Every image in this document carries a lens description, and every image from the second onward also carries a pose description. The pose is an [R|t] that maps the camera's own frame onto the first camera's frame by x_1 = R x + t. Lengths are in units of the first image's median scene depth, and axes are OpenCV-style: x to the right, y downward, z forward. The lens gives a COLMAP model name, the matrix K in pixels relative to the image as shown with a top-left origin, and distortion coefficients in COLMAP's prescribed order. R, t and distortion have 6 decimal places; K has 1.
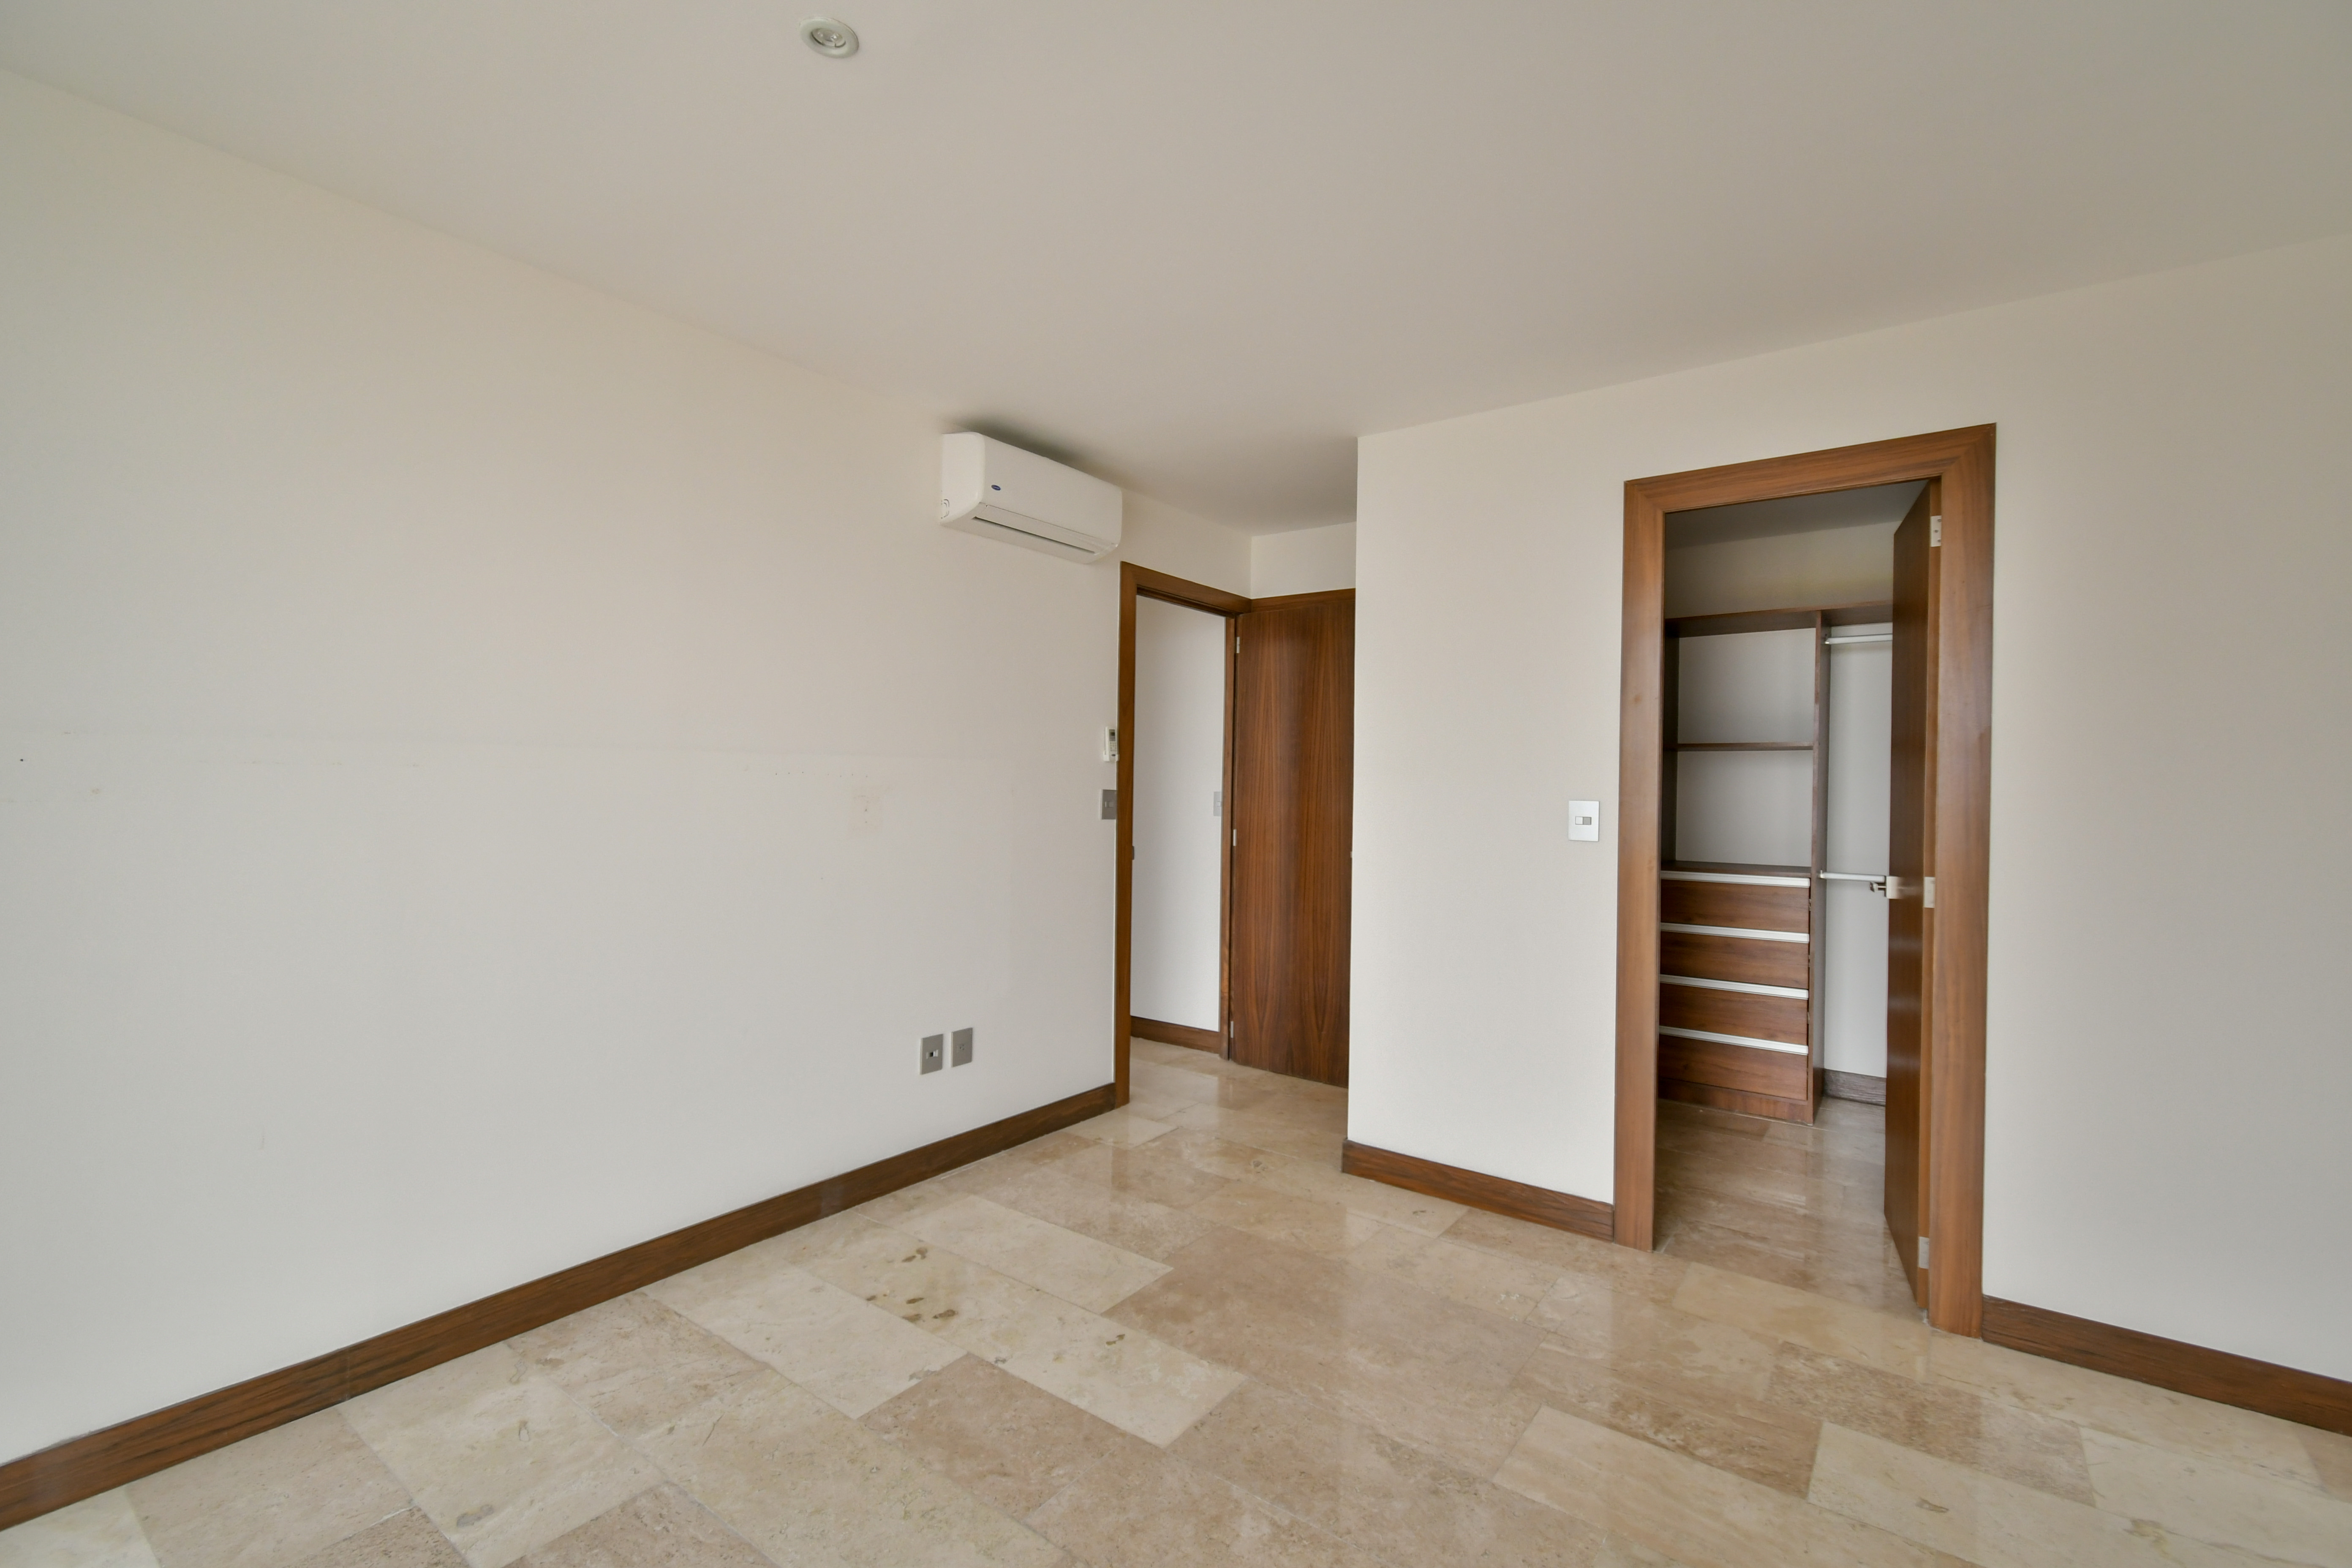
lens RADIAL K [[1033.2, 0, 1170.6], [0, 1033.2, 780.5], [0, 0, 1]] dist [0.003751, -0.002406]
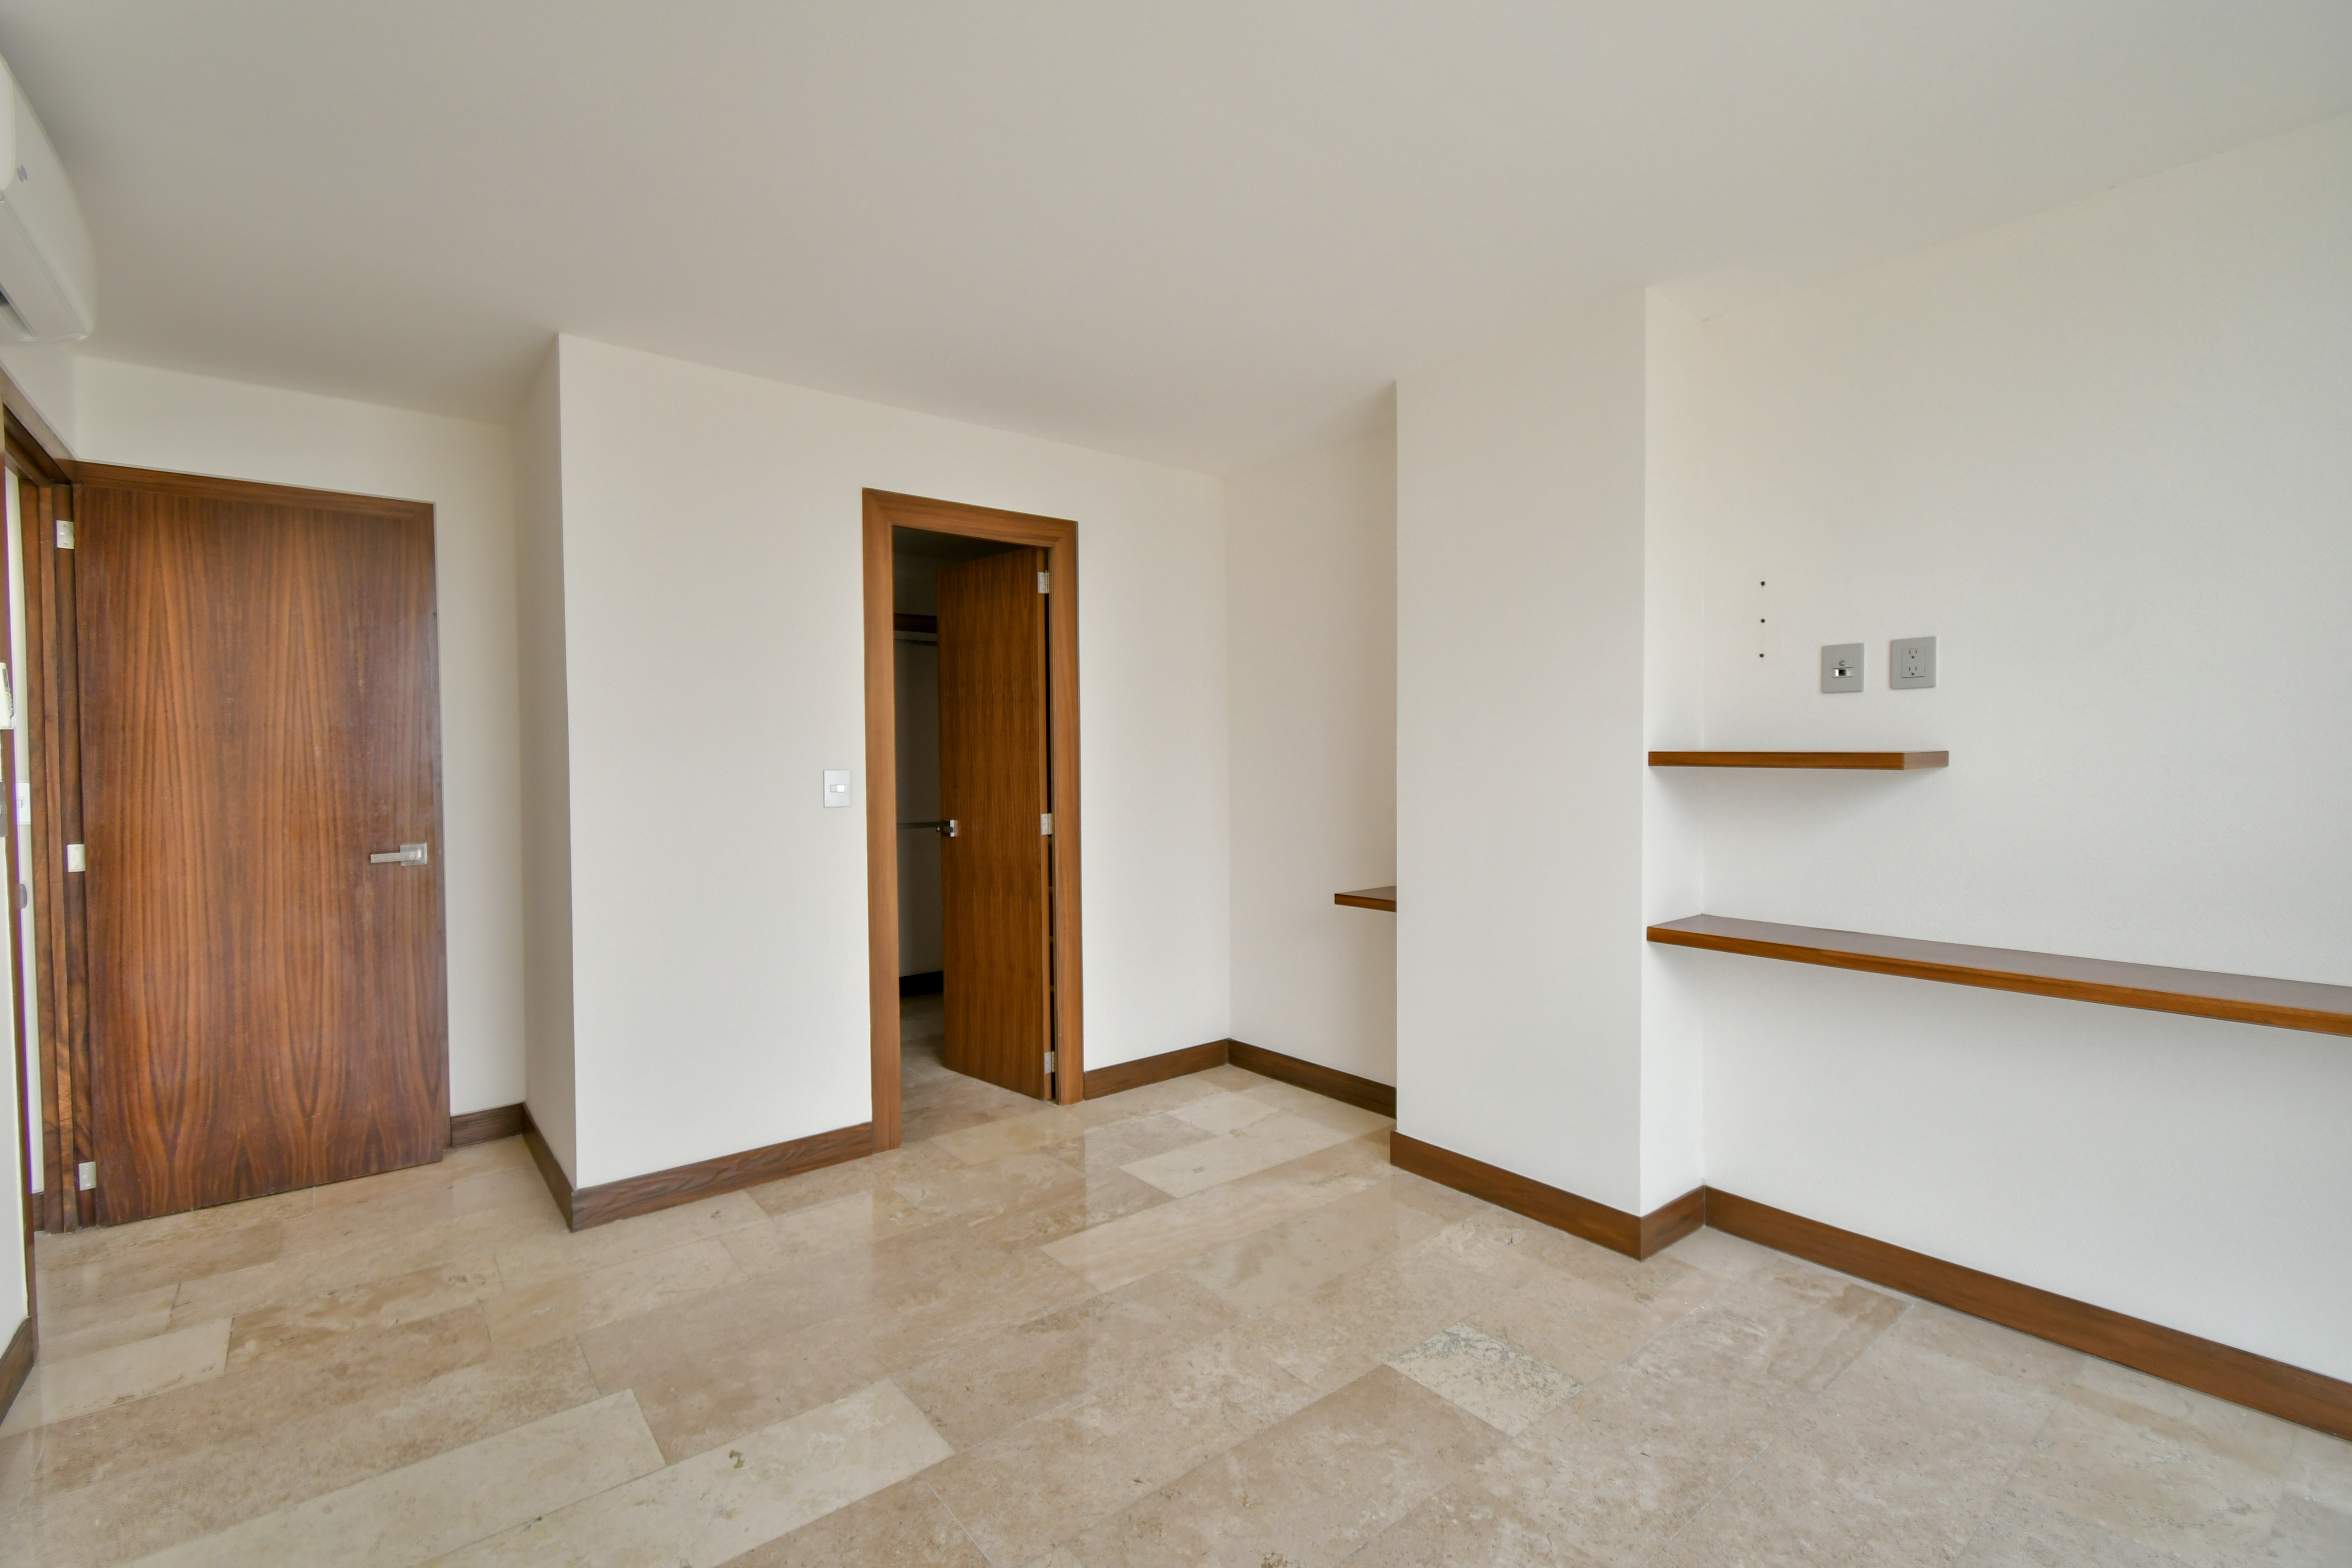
lens RADIAL K [[1033.2, 0, 1173.0], [0, 1033.2, 777.7], [0, 0, 1]] dist [0.003751, -0.002406]
pose [[0.255575, -0.032694, 0.966236, -0.746326], [0.014599, 0.999445, 0.029956, -0.000586], [-0.966679, 0.006450, 0.255911, 0.488950]]
